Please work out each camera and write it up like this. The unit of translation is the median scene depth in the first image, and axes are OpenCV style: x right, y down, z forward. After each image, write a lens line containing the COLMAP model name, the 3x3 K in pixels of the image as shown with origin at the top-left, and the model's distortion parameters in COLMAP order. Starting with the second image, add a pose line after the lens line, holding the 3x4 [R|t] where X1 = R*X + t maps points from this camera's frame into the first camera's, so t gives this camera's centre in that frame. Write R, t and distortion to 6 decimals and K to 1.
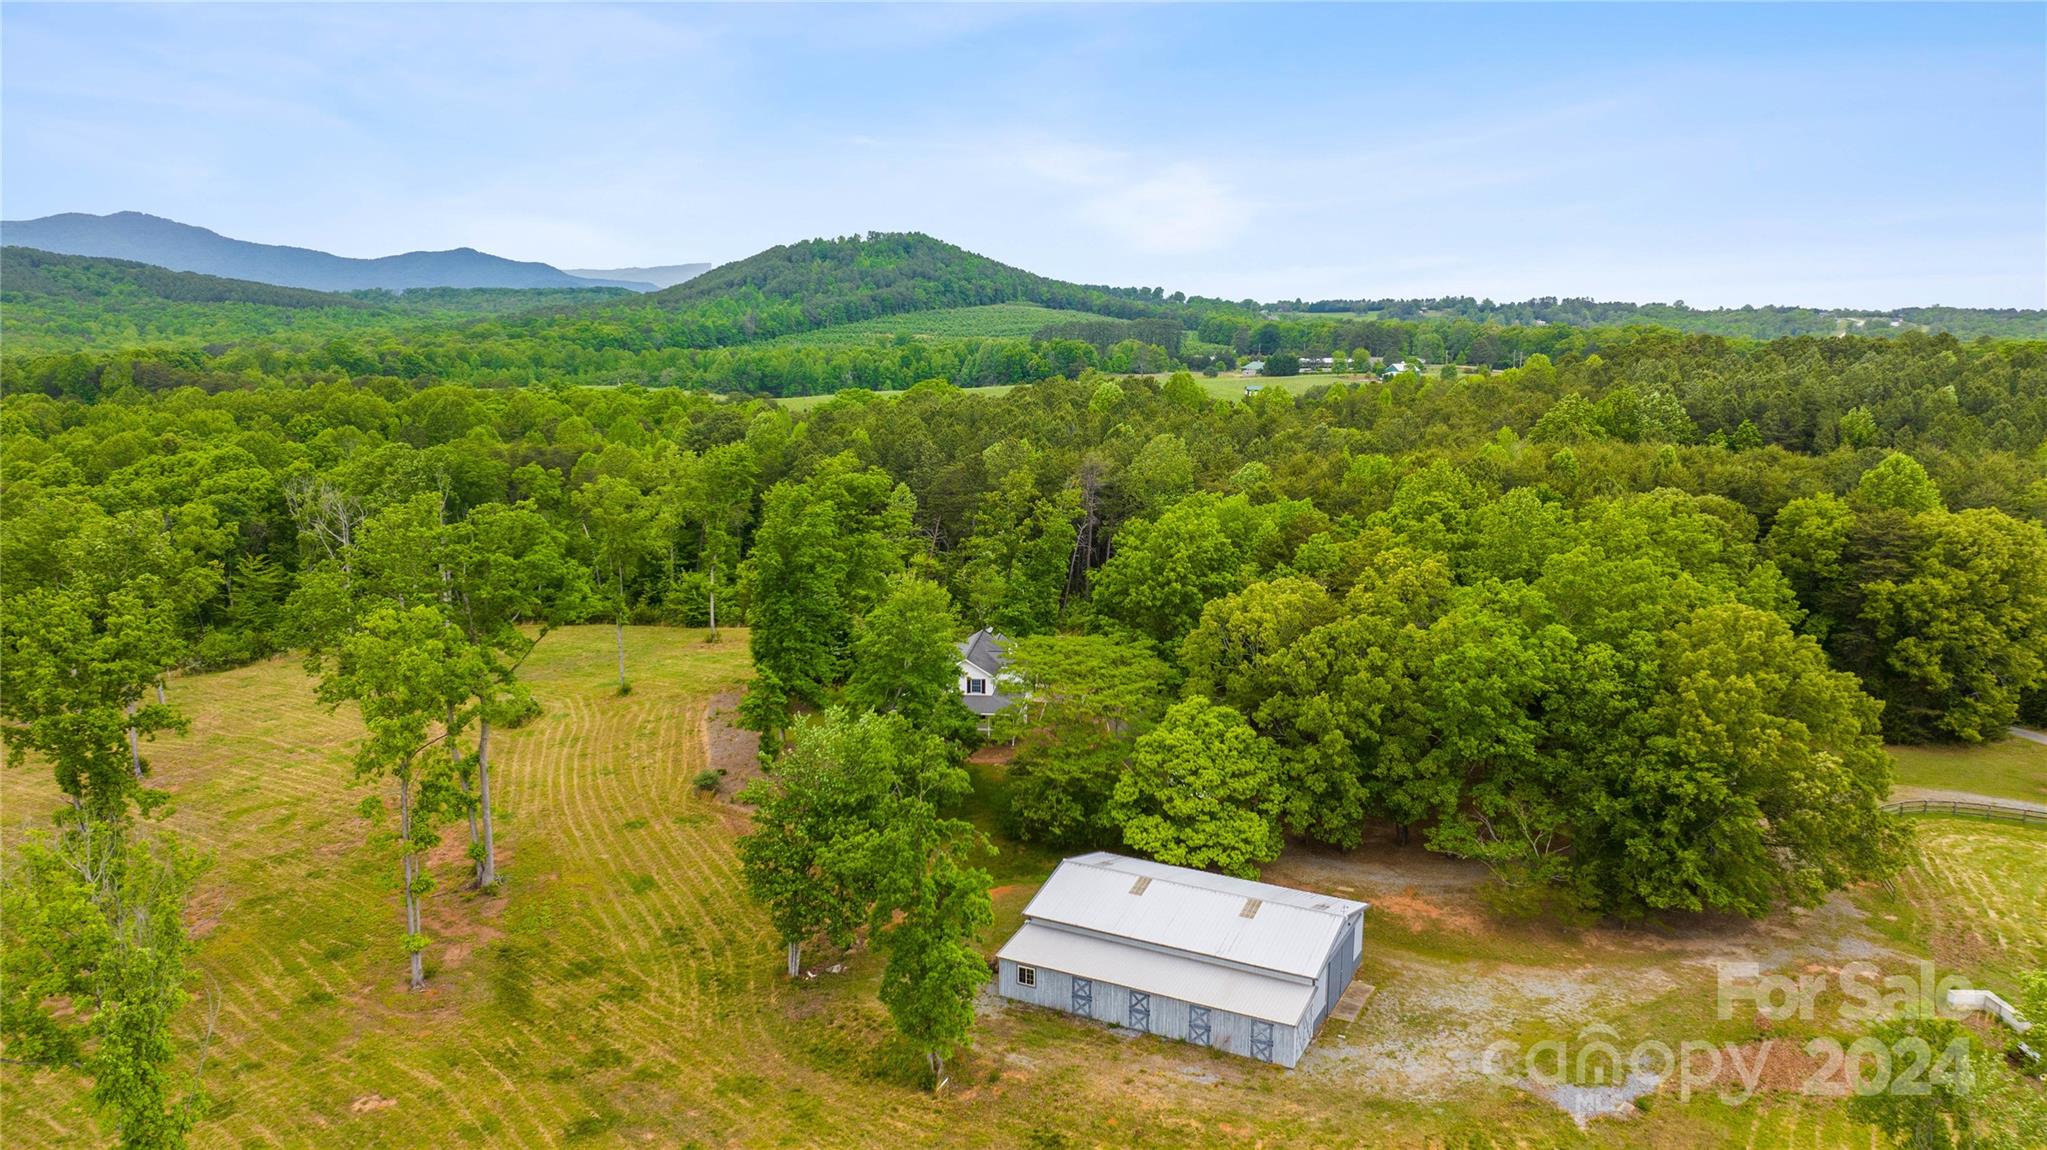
lens RADIAL K [[1427.4, 0, 1023.5], [0, 1427.4, 575.0], [0, 0, 1]] dist [-0.000162, -0.039653]
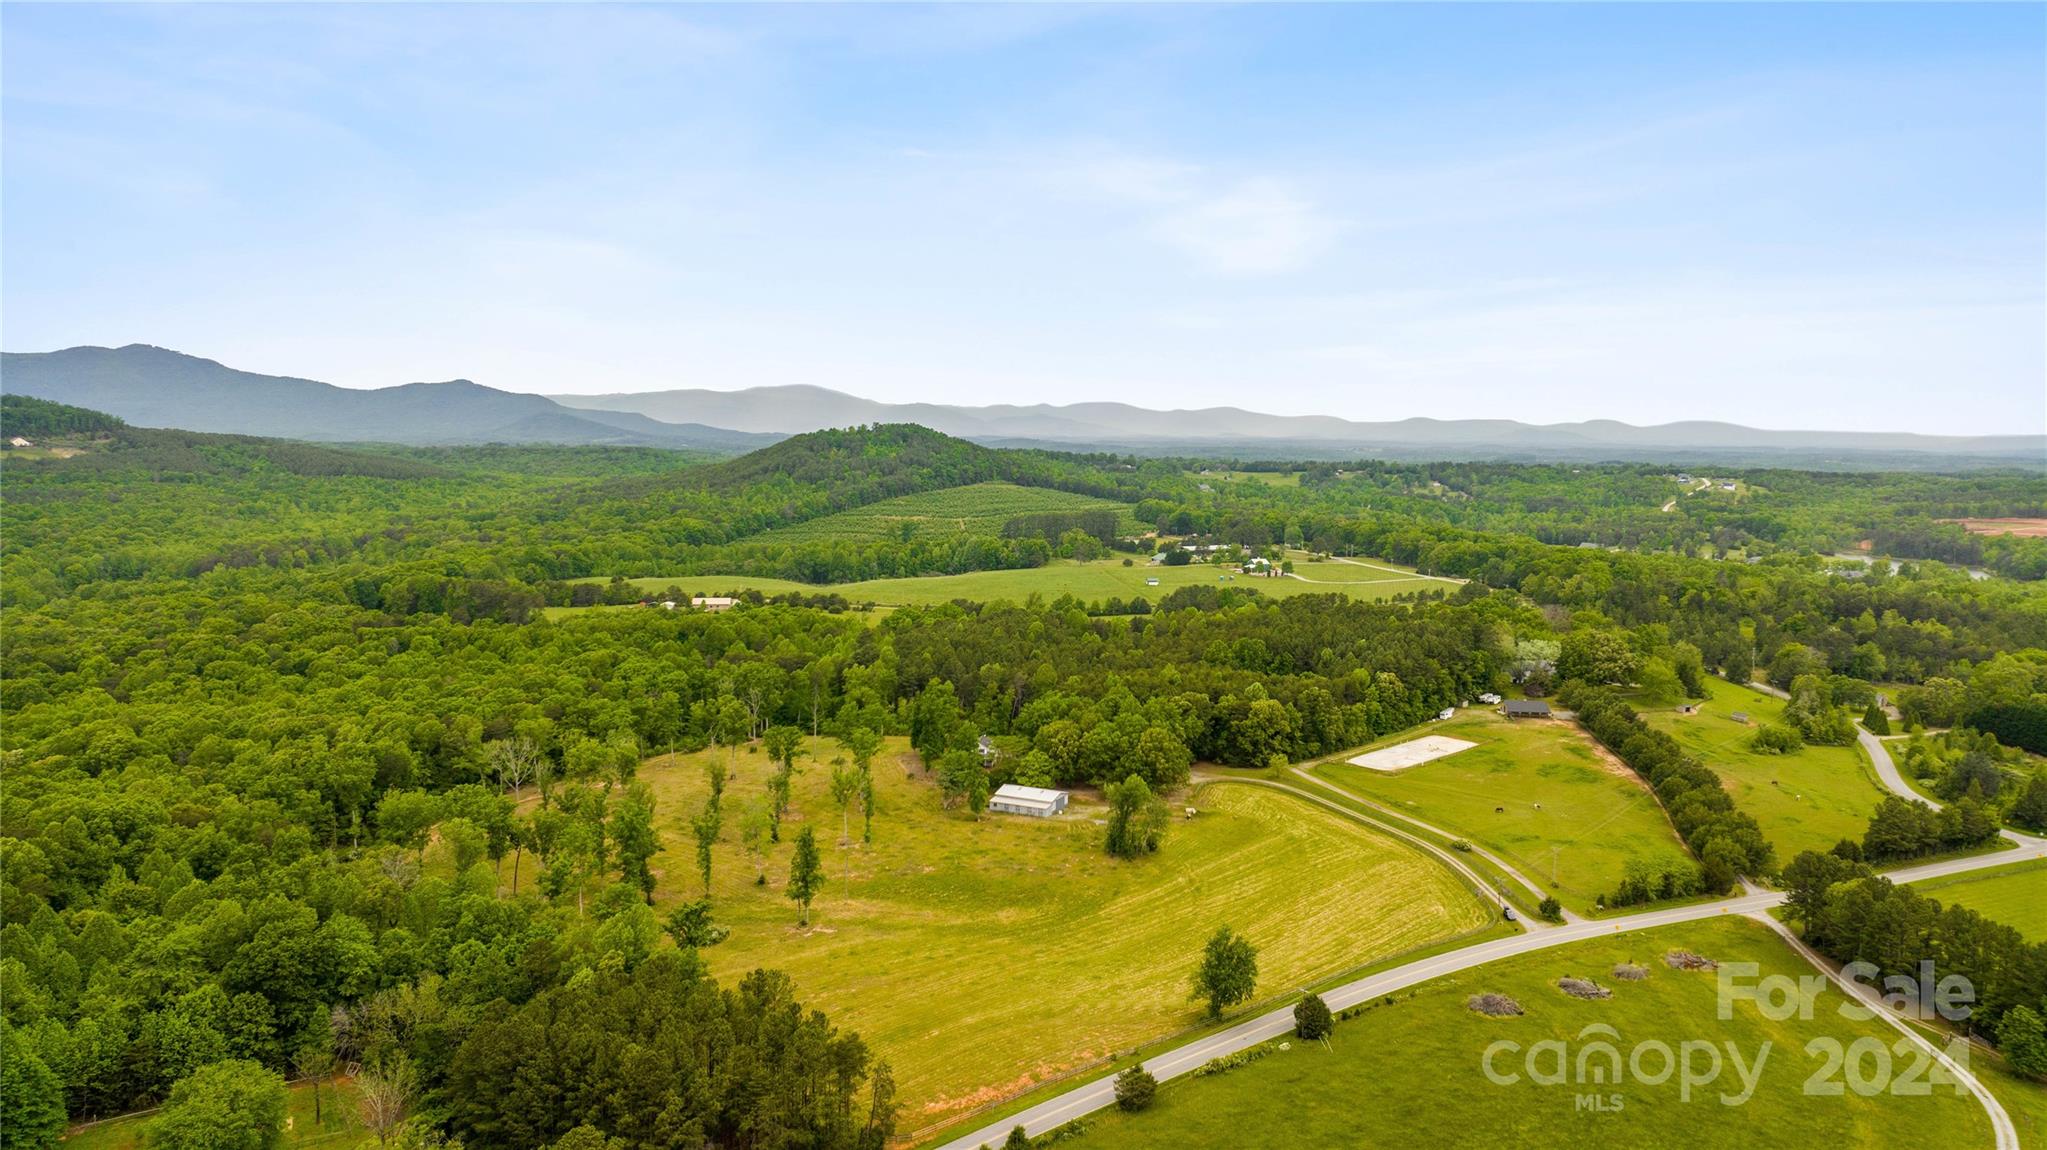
lens RADIAL K [[1427.4, 0, 1023.5], [0, 1427.4, 575.0], [0, 0, 1]] dist [-0.000162, -0.039653]
pose [[0.999852, 0.001075, 0.017143, 0.012441], [0.000358, 0.996516, -0.083398, -0.080741], [-0.017173, 0.083392, 0.996369, -3.371860]]
